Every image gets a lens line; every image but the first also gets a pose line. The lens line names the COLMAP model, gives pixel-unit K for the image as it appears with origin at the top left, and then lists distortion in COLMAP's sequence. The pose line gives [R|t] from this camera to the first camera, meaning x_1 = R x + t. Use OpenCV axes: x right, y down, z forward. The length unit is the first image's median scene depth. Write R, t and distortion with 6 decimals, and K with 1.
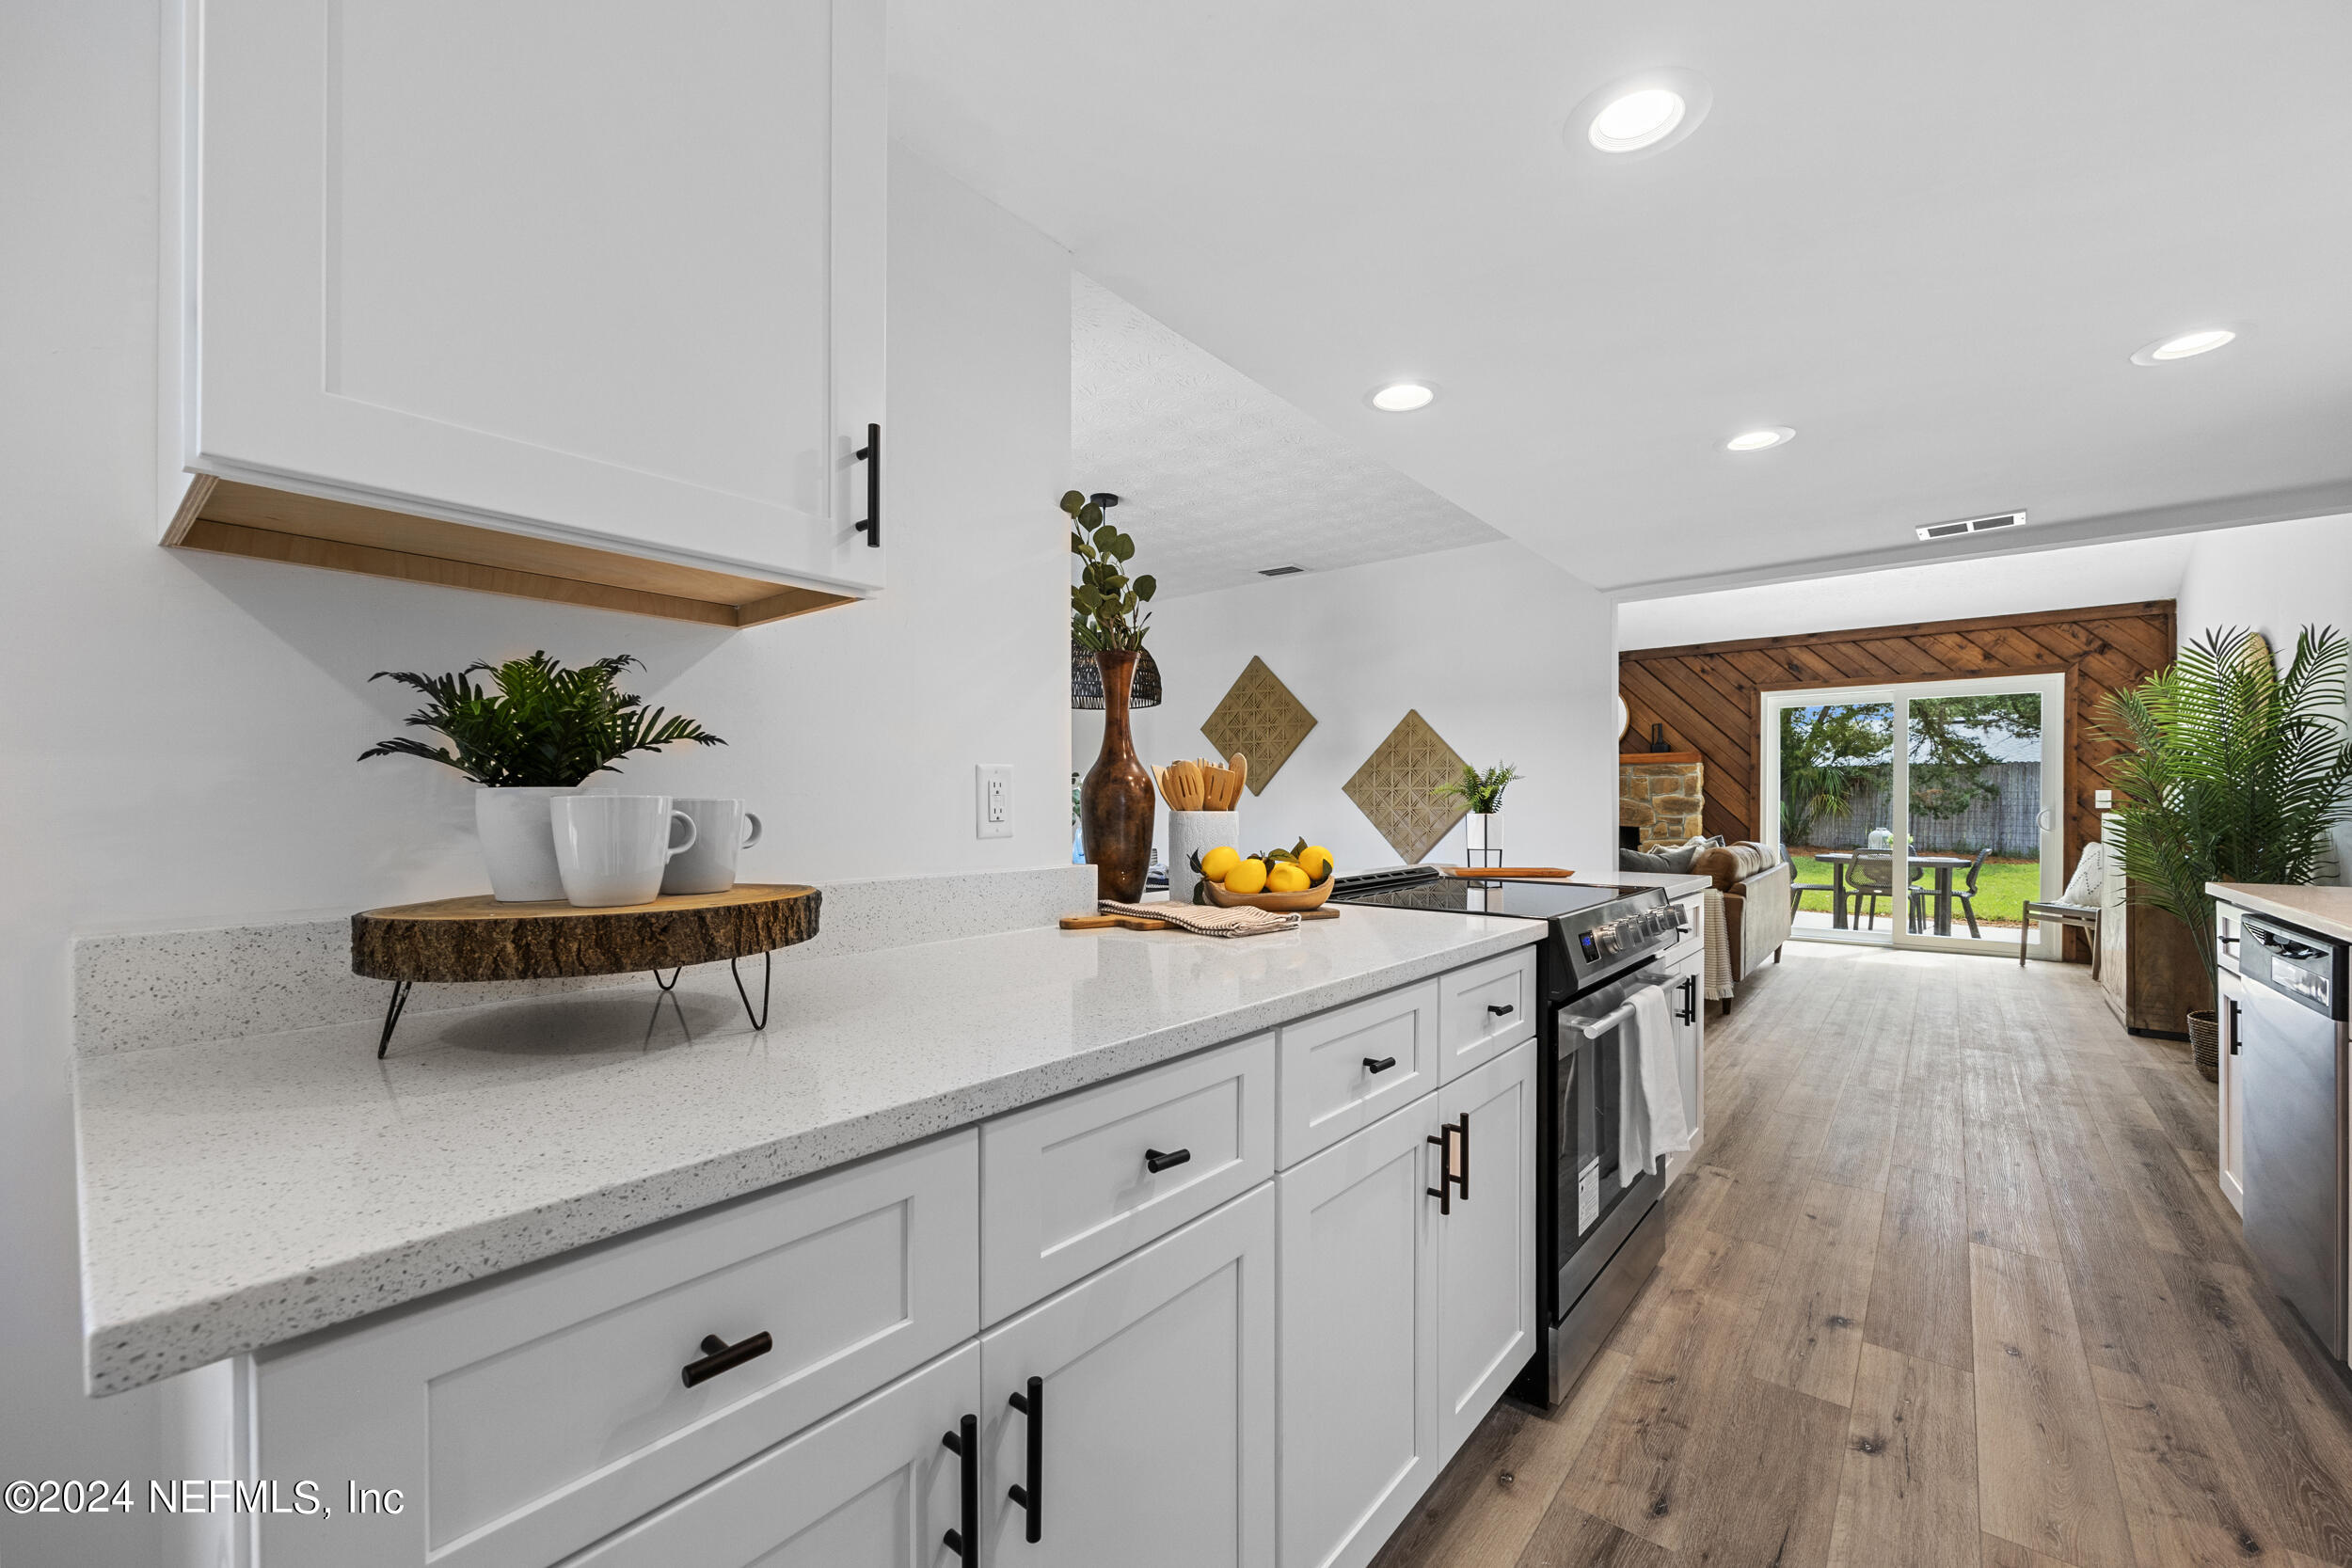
lens RADIAL K [[956.5, 0, 1177.9], [0, 956.5, 801.7], [0, 0, 1]] dist [0.000440, 0.000236]
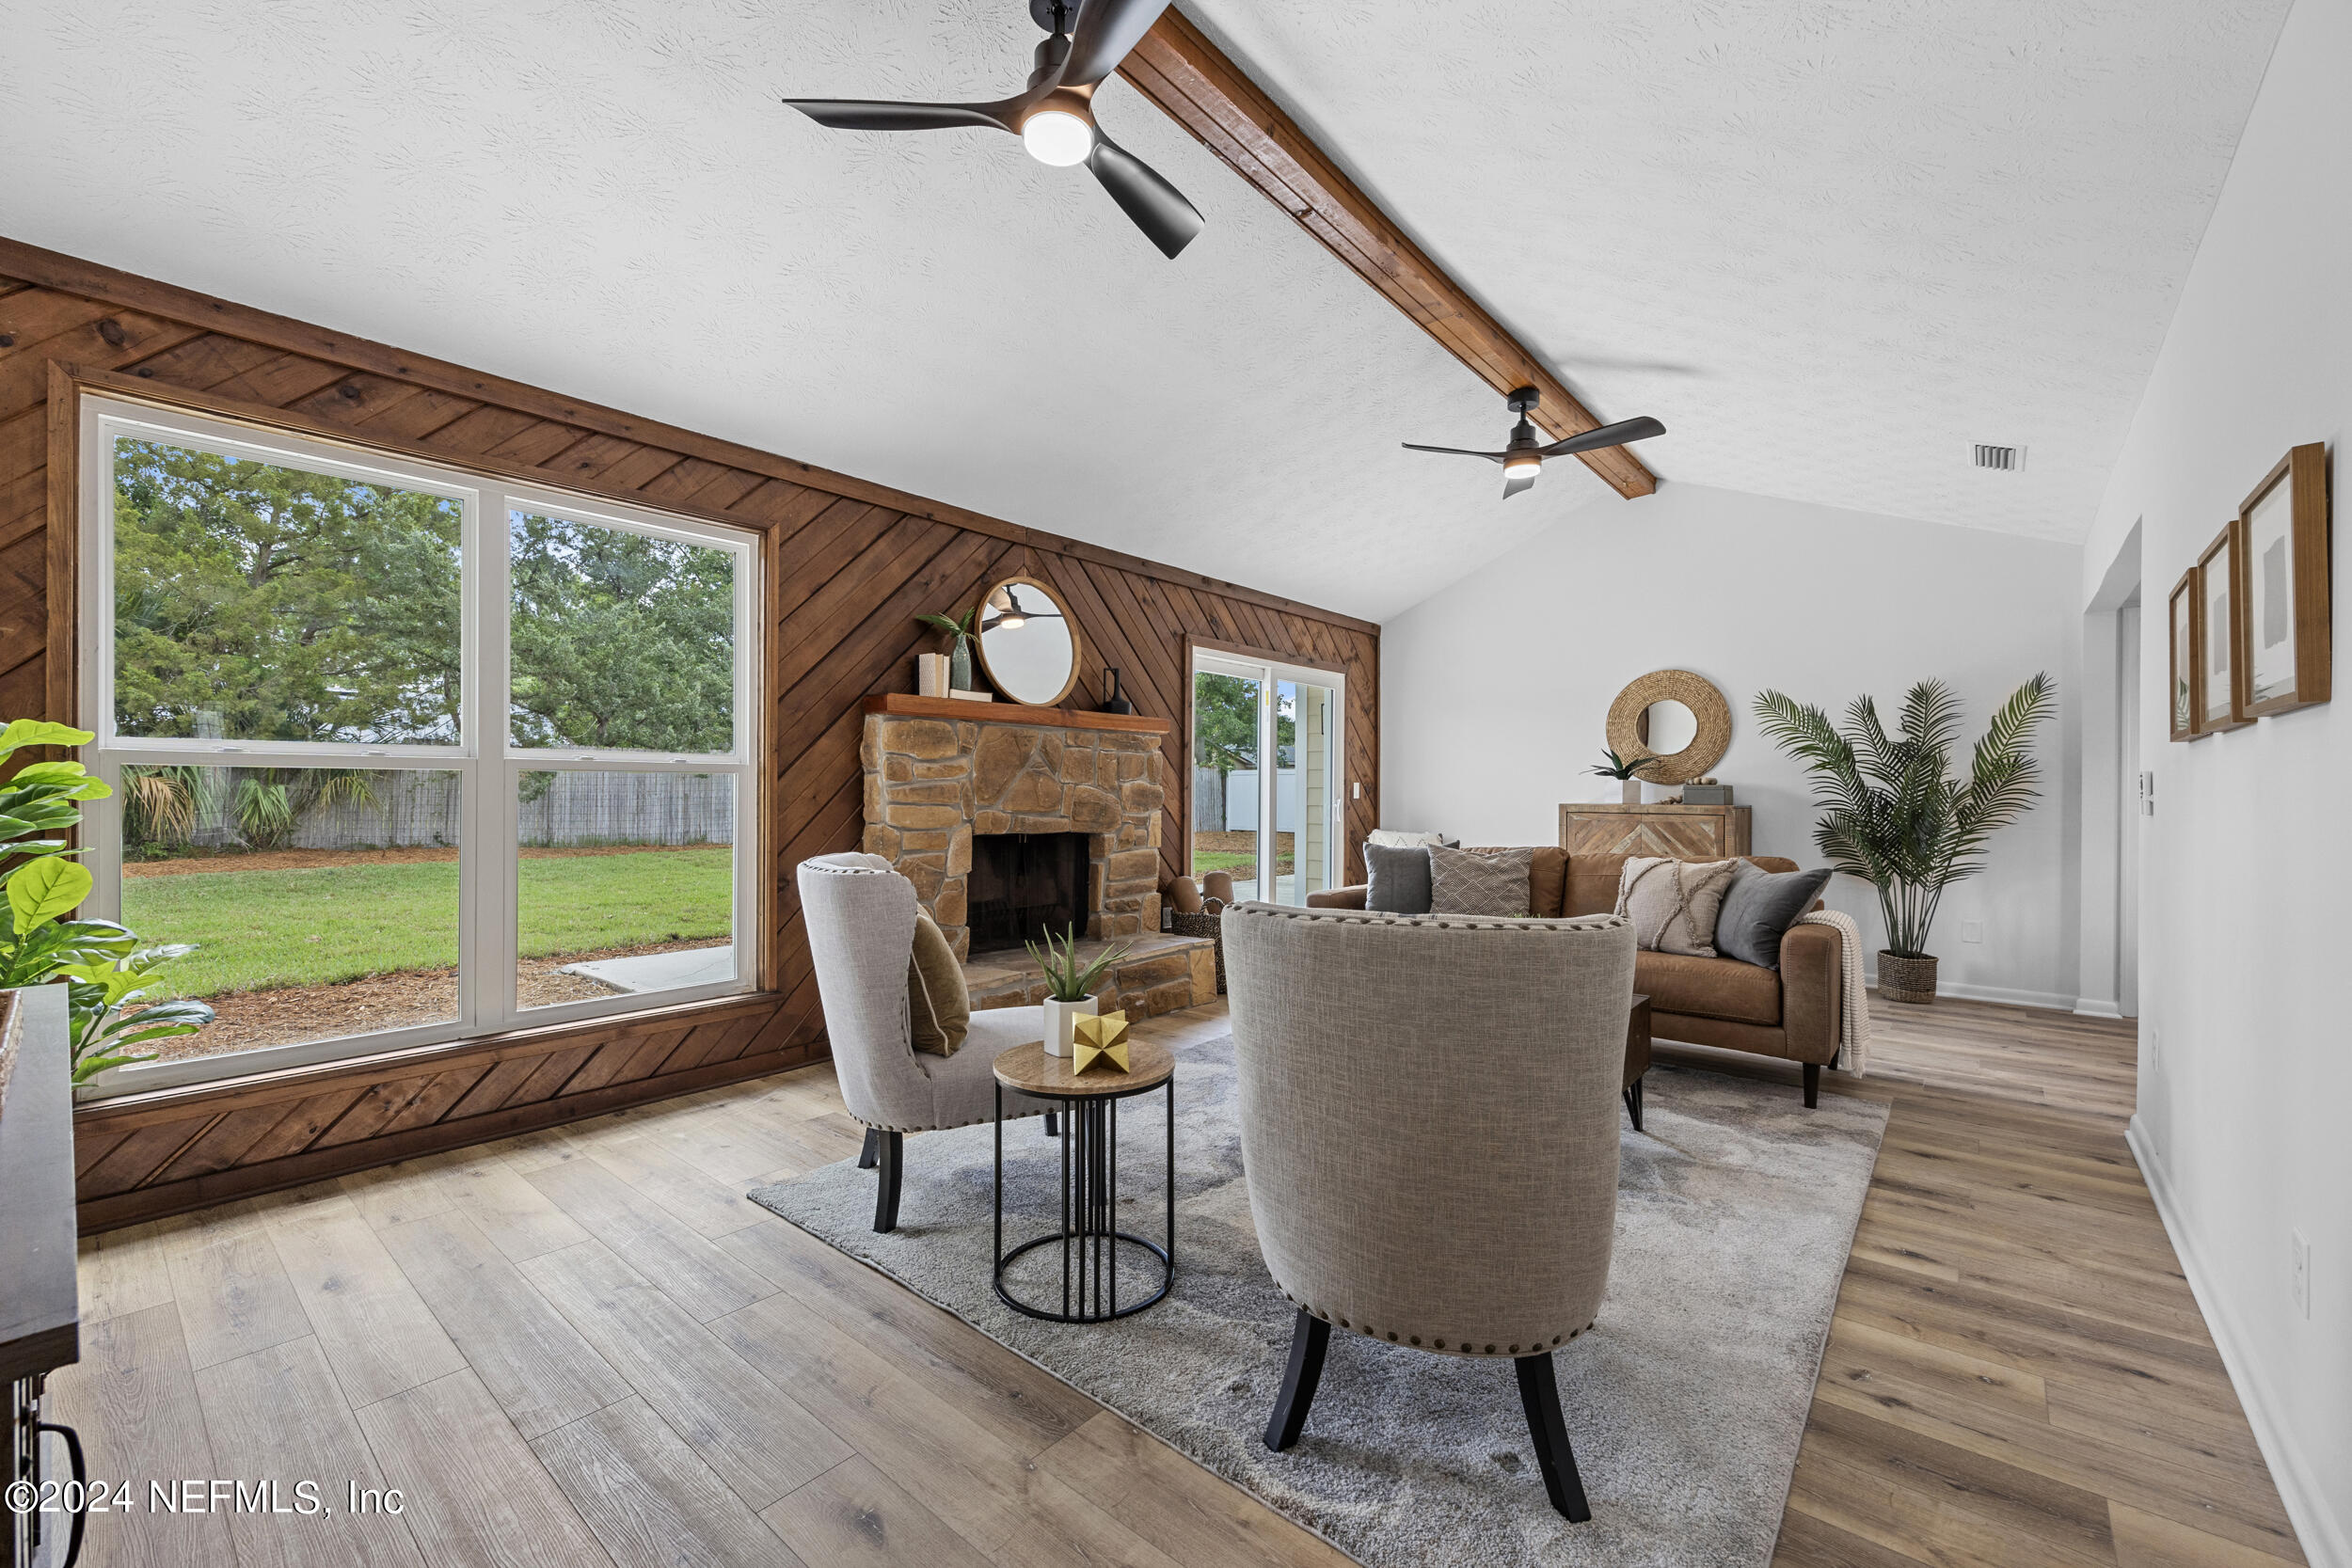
lens RADIAL K [[956.5, 0, 1172.2], [0, 956.5, 786.4], [0, 0, 1]] dist [0.000440, 0.000236]
pose [[0.013906, 0.005697, 0.999887, -0.134856], [-0.007404, 0.999957, -0.005595, -0.000522], [-0.999876, -0.007325, 0.013948, 1.030769]]
